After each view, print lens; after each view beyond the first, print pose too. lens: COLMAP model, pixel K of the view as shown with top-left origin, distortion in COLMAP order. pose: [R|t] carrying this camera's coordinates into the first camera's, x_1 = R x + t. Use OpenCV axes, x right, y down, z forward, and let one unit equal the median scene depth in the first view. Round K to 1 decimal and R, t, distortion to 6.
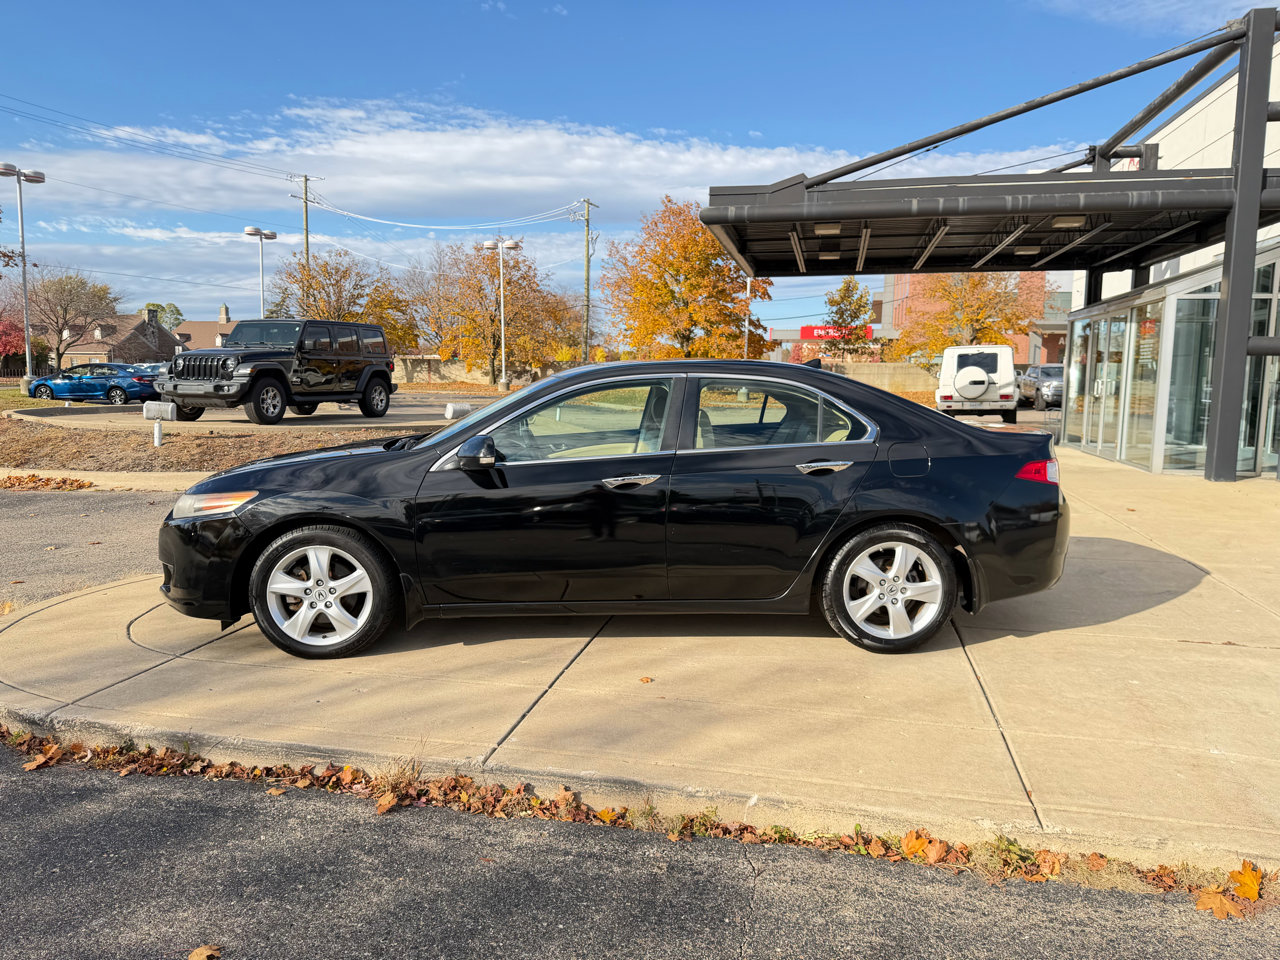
lens RADIAL K [[899.3, 0, 643.4], [0, 899.3, 478.2], [0, 0, 1]] dist [-0.021449, -0.002577]
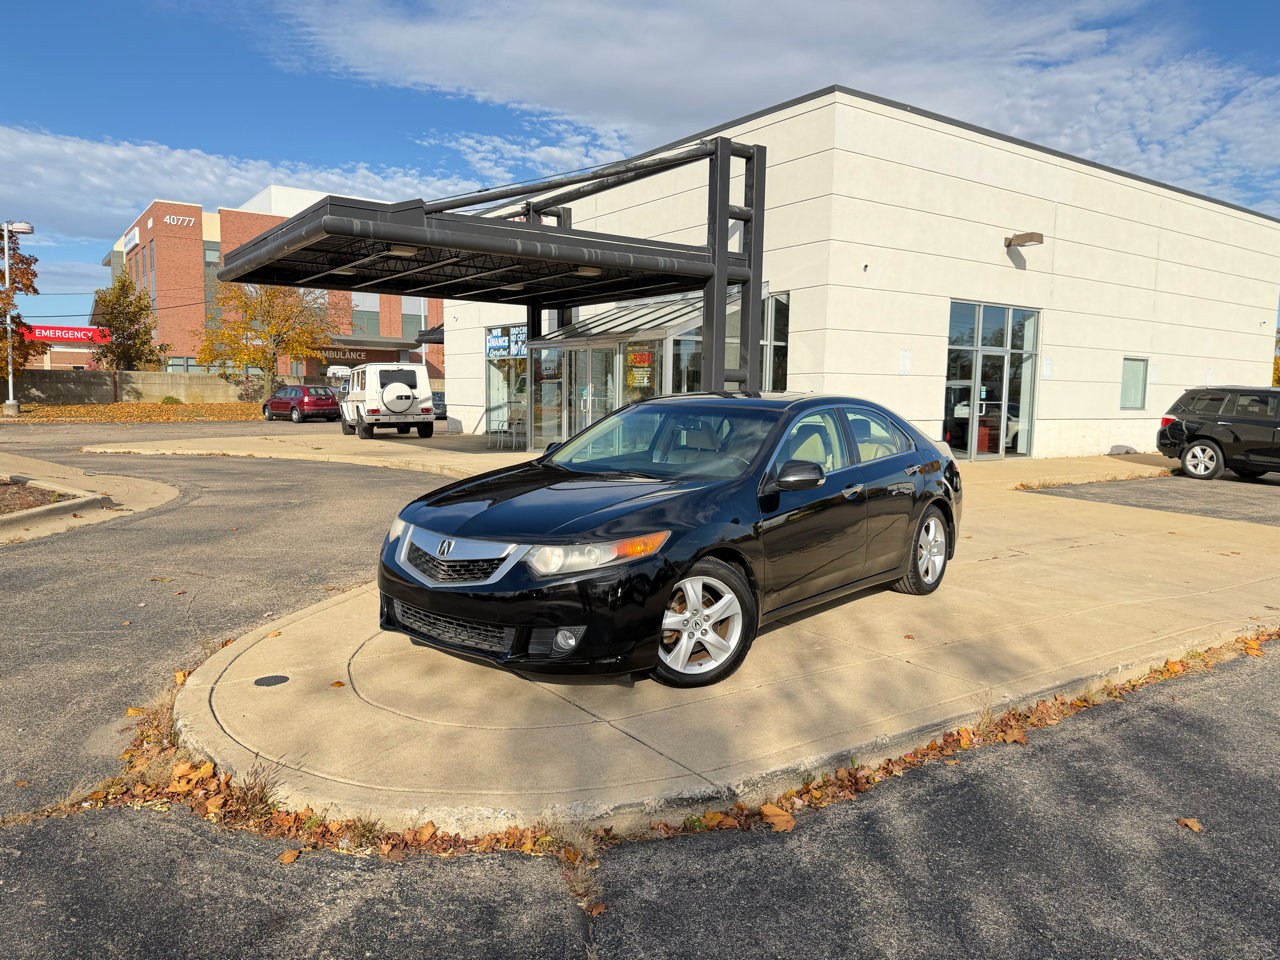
lens RADIAL K [[899.3, 0, 613.4], [0, 899.3, 485.2], [0, 0, 1]] dist [-0.021449, -0.002577]
pose [[0.685496, -0.063904, 0.725266, -0.474257], [0.065563, 0.997512, 0.025924, -0.024705], [-0.725118, 0.029780, 0.687980, 0.147484]]
